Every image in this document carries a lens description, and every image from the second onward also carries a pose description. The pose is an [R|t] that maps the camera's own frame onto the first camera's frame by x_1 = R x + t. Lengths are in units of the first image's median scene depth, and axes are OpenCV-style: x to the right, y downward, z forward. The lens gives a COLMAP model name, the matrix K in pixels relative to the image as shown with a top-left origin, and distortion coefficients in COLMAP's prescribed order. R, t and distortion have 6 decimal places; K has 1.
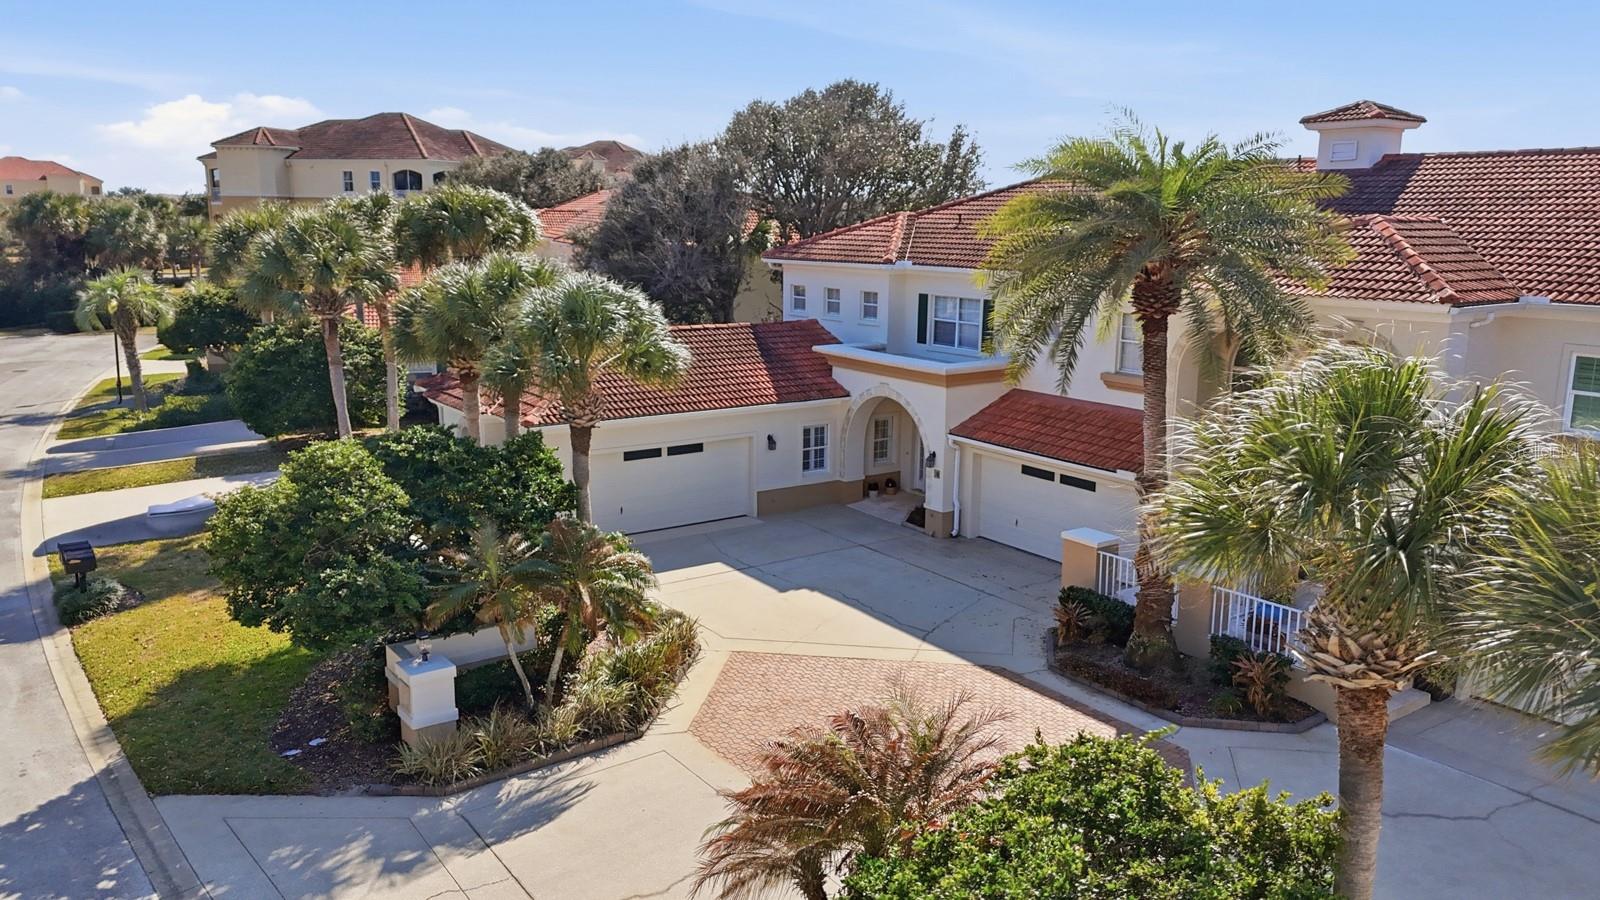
lens RADIAL K [[1172.8, 0, 800.0], [0, 1172.8, 450.0], [0, 0, 1]] dist [0.048055, -0.031577]
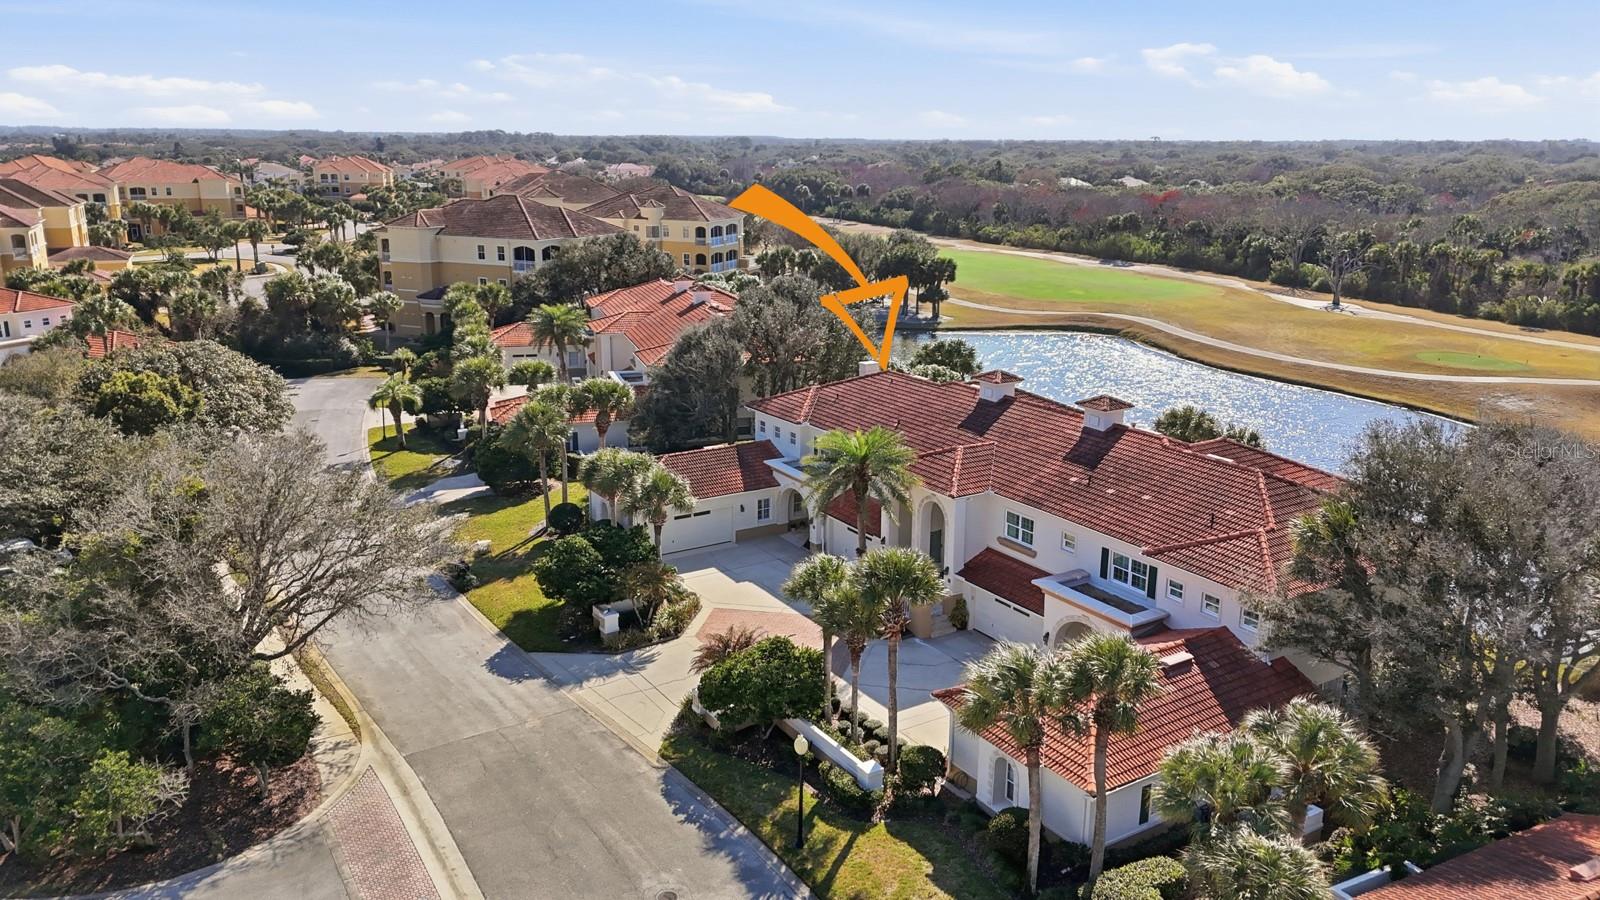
lens RADIAL K [[1156.9, 0, 800.0], [0, 1156.9, 450.0], [0, 0, 1]] dist [0.080547, -0.096651]
pose [[0.998951, 0.012768, -0.043985, 0.172398], [-0.010135, 0.998173, 0.059570, -0.239084], [0.044666, -0.059061, 0.997255, -1.104490]]
